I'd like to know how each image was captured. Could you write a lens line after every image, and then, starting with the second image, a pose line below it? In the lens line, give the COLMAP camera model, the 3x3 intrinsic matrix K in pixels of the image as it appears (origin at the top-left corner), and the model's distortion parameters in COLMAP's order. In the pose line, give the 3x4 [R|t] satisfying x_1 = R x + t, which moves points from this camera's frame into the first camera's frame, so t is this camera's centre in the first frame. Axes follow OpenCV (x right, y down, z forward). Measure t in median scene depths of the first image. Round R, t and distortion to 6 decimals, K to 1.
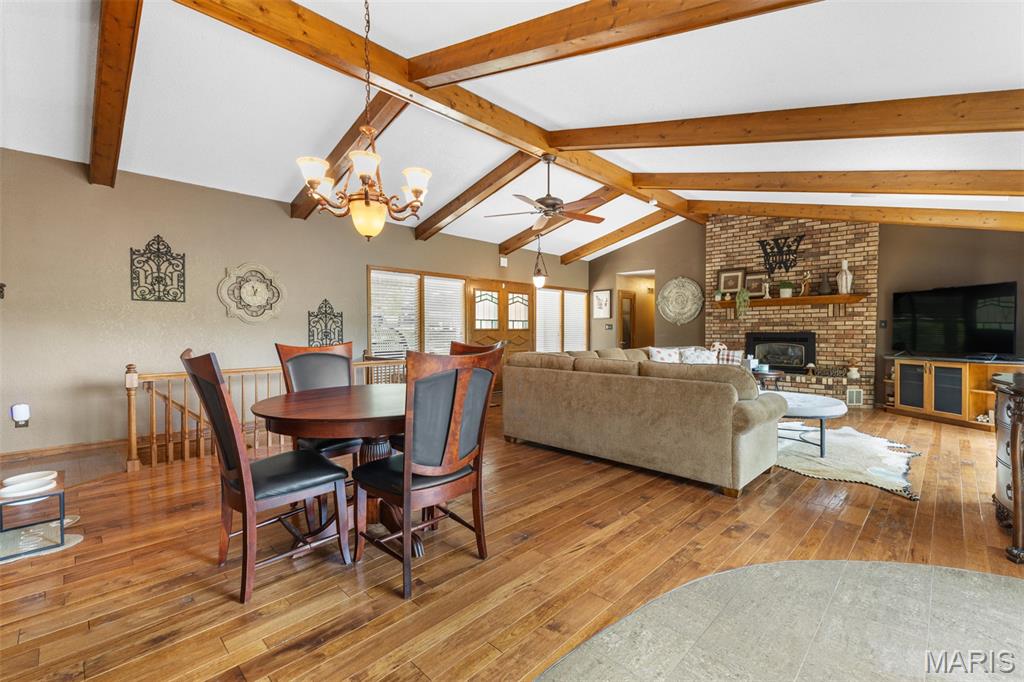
lens RADIAL K [[454.3, 0, 516.6], [0, 454.3, 334.9], [0, 0, 1]] dist [0.001578, -0.000835]
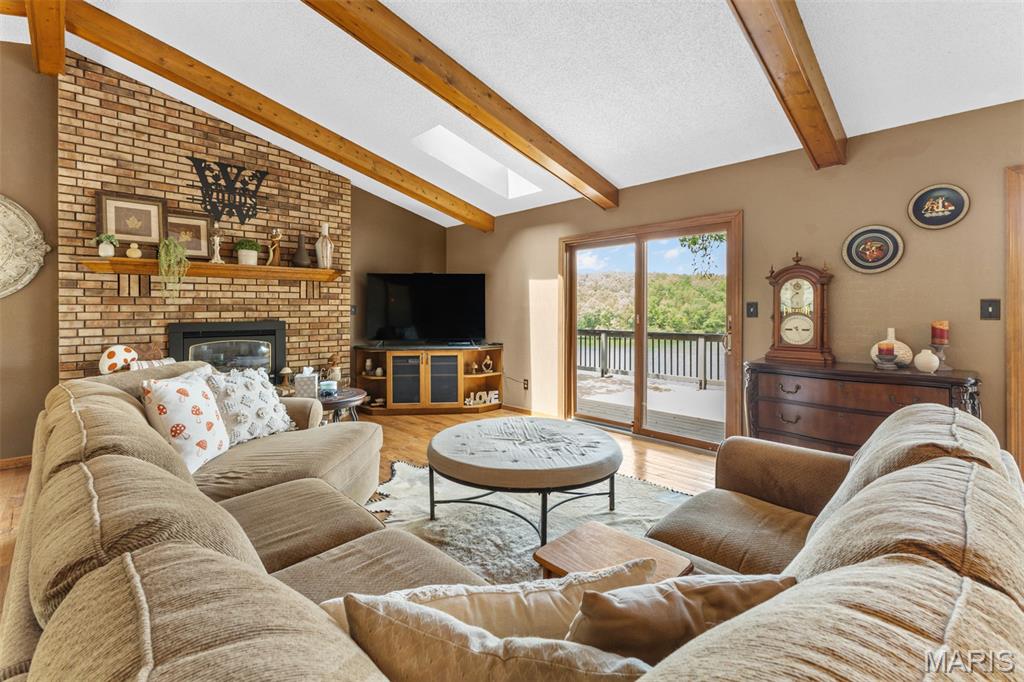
lens RADIAL K [[454.3, 0, 519.9], [0, 454.3, 317.5], [0, 0, 1]] dist [0.001578, -0.000835]
pose [[0.031806, -0.011809, 0.999424, -0.010557], [0.008780, 0.999895, 0.011536, -0.014827], [-0.999455, 0.008408, 0.031907, 0.599288]]
